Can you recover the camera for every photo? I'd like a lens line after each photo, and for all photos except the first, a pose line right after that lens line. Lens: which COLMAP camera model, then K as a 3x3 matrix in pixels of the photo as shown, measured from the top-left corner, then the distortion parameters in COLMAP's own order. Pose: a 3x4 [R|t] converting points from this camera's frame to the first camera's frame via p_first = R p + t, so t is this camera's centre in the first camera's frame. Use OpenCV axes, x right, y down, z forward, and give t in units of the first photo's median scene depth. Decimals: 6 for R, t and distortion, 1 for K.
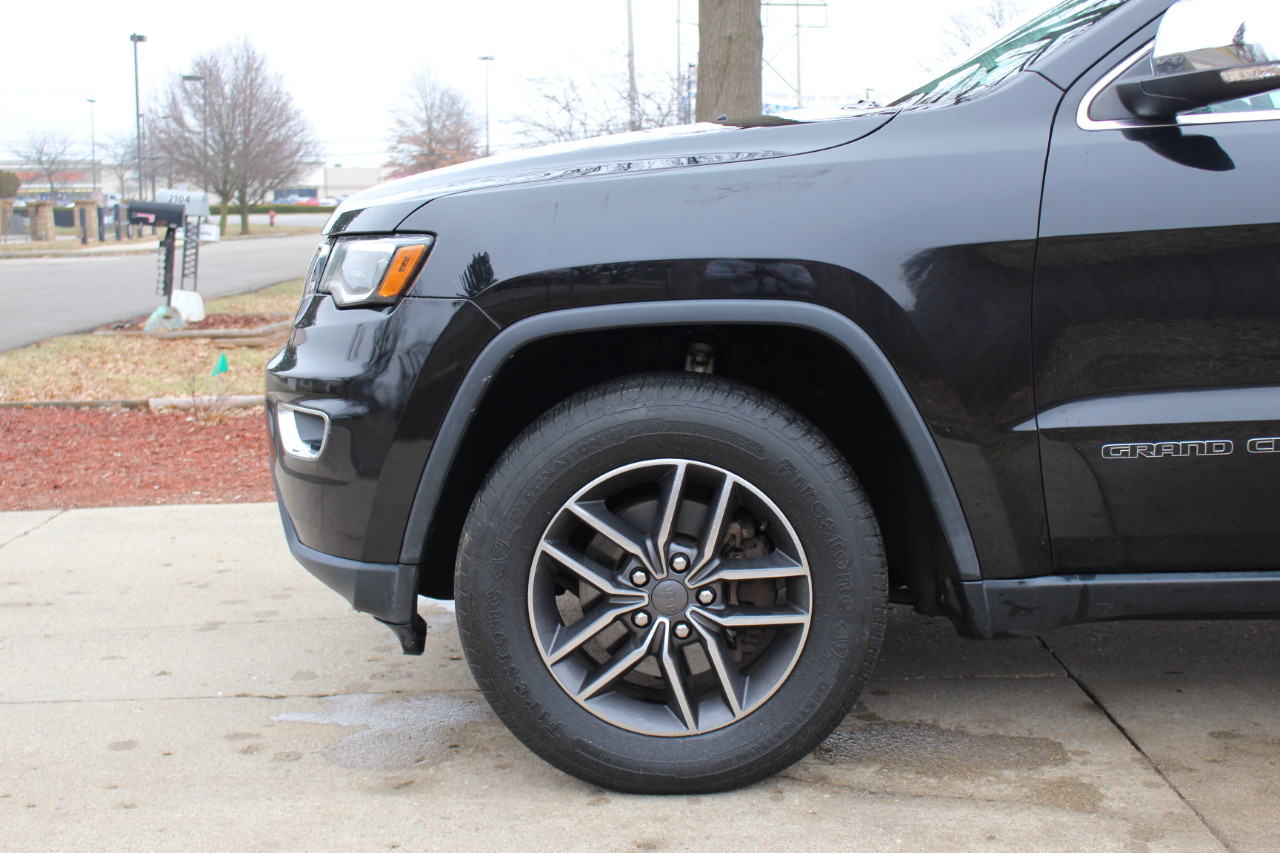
lens RADIAL K [[1601.1, 0, 637.2], [0, 1601.1, 424.7], [0, 0, 1]] dist [-0.023125, 0.000000]
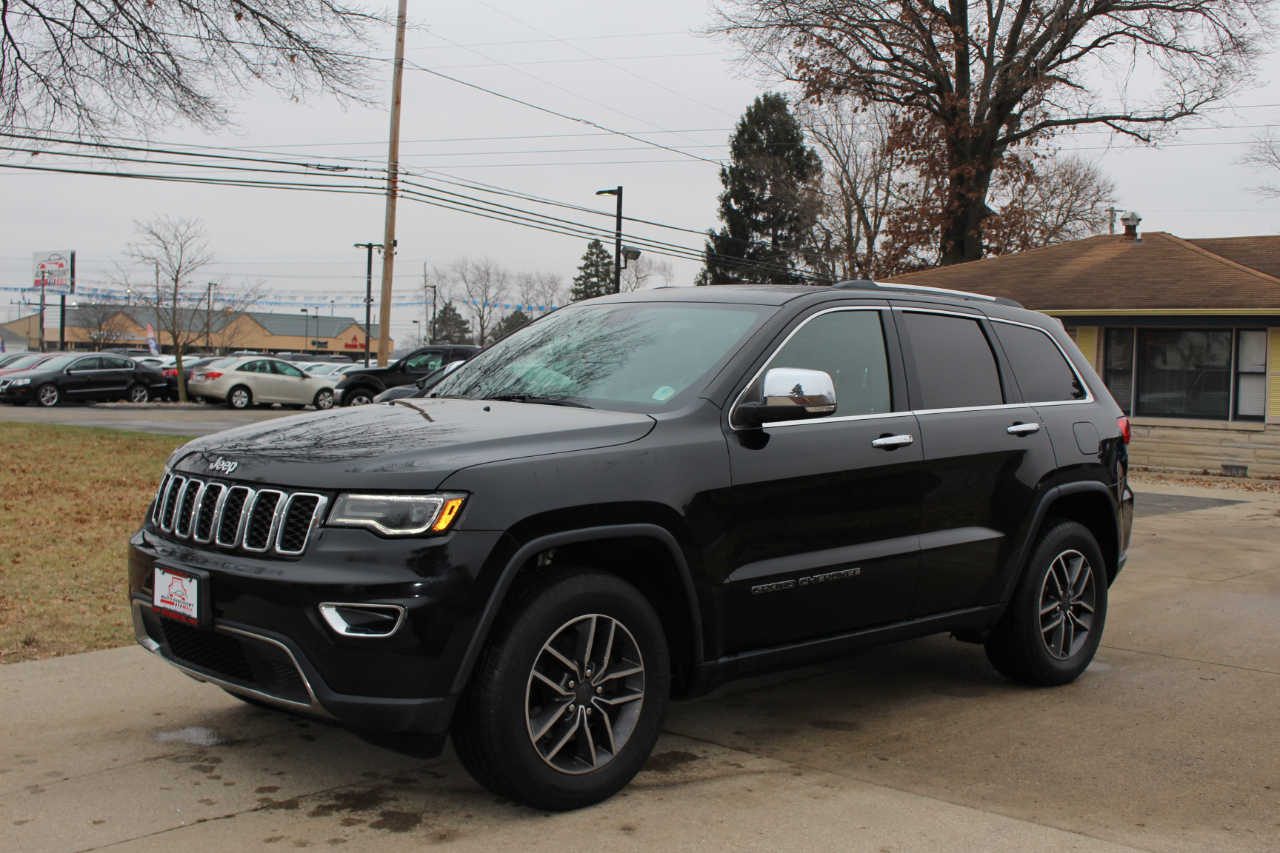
lens RADIAL K [[1432.9, 0, 635.1], [0, 1432.9, 421.5], [0, 0, 1]] dist [-0.059337, 0.000000]
pose [[0.706535, 0.002108, 0.707675, -0.522166], [0.063498, 0.995773, -0.066361, -0.040645], [-0.704824, 0.091822, 0.703414, -0.087084]]
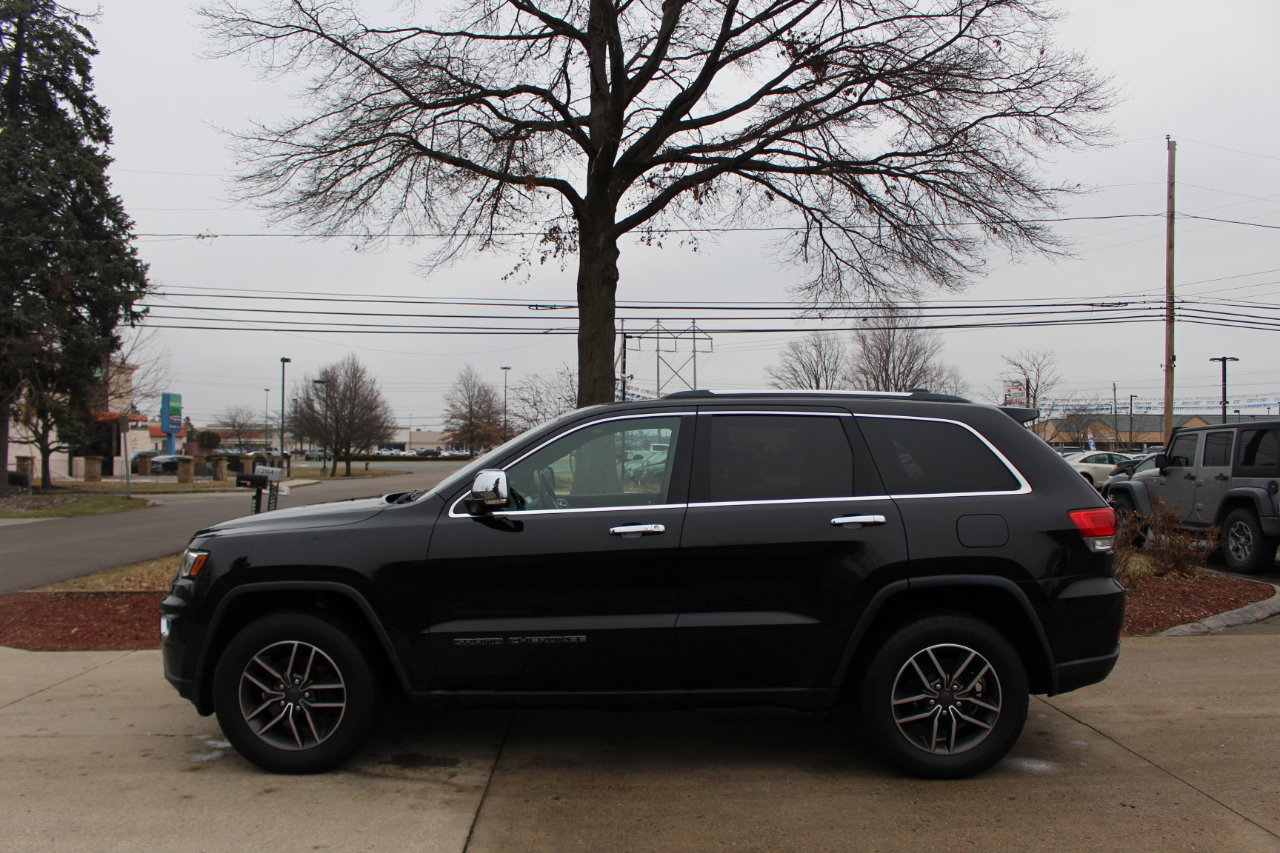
lens RADIAL K [[1031.0, 0, 637.6], [0, 1031.0, 425.9], [0, 0, 1]] dist [-0.113837, 0.048127]
pose [[0.999817, 0.010795, 0.015808, 0.268570], [-0.008112, 0.986936, -0.160906, -0.030752], [-0.017339, 0.160748, 0.986843, -0.336061]]
